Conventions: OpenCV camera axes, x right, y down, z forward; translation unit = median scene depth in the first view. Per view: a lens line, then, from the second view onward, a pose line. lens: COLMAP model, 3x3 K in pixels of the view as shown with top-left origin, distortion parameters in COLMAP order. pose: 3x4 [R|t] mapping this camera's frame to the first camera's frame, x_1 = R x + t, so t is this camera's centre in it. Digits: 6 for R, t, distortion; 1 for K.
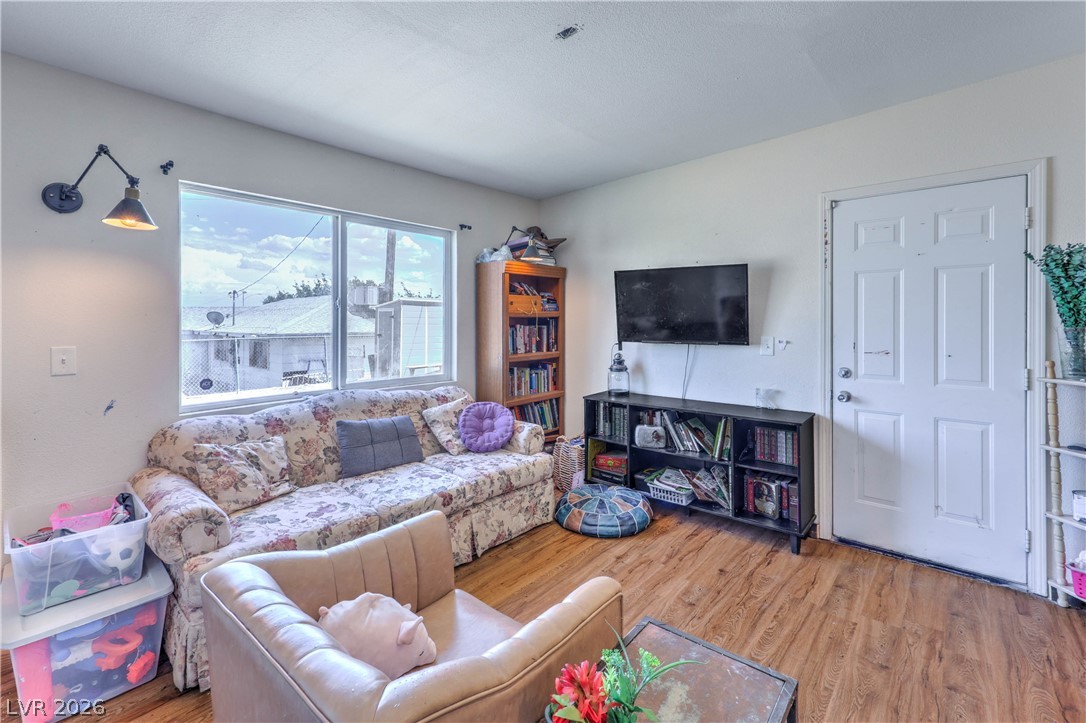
lens RADIAL K [[480.6, 0, 536.1], [0, 480.6, 322.3], [0, 0, 1]] dist [0.009007, 0.000670]
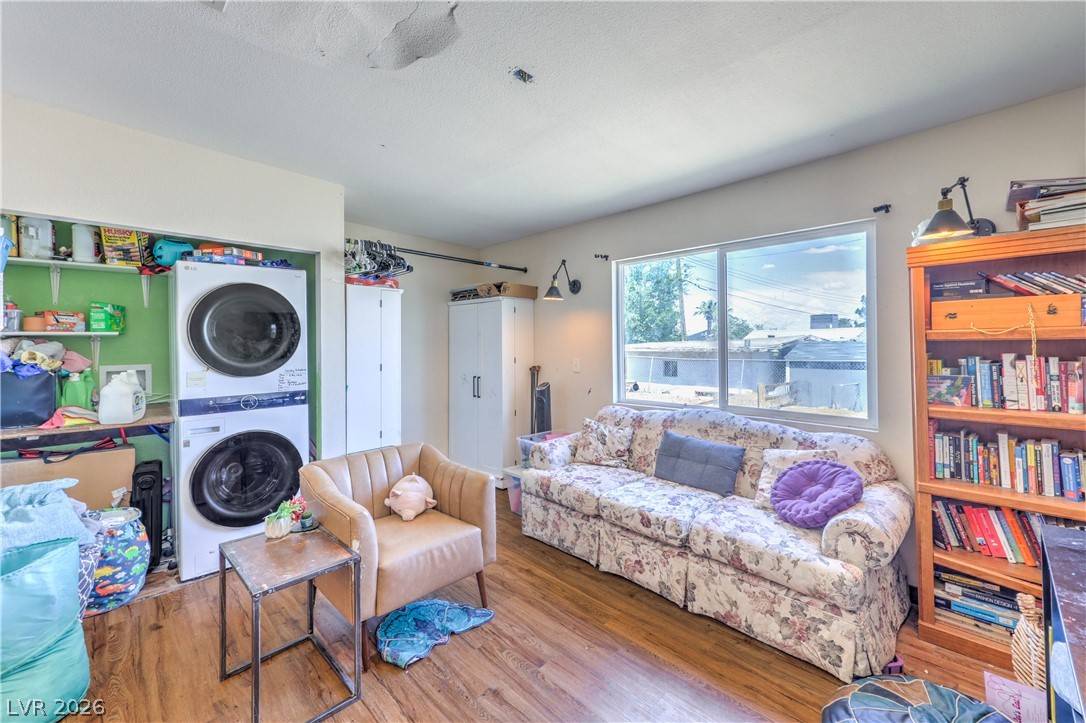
lens RADIAL K [[446.8, 0, 533.6], [0, 446.8, 341.2], [0, 0, 1]] dist [0.009610, -0.001446]
pose [[-0.092501, -0.002362, -0.995710, 0.672395], [0.007414, 0.999968, -0.003061, -0.014393], [0.995685, -0.007665, -0.092480, 0.716208]]
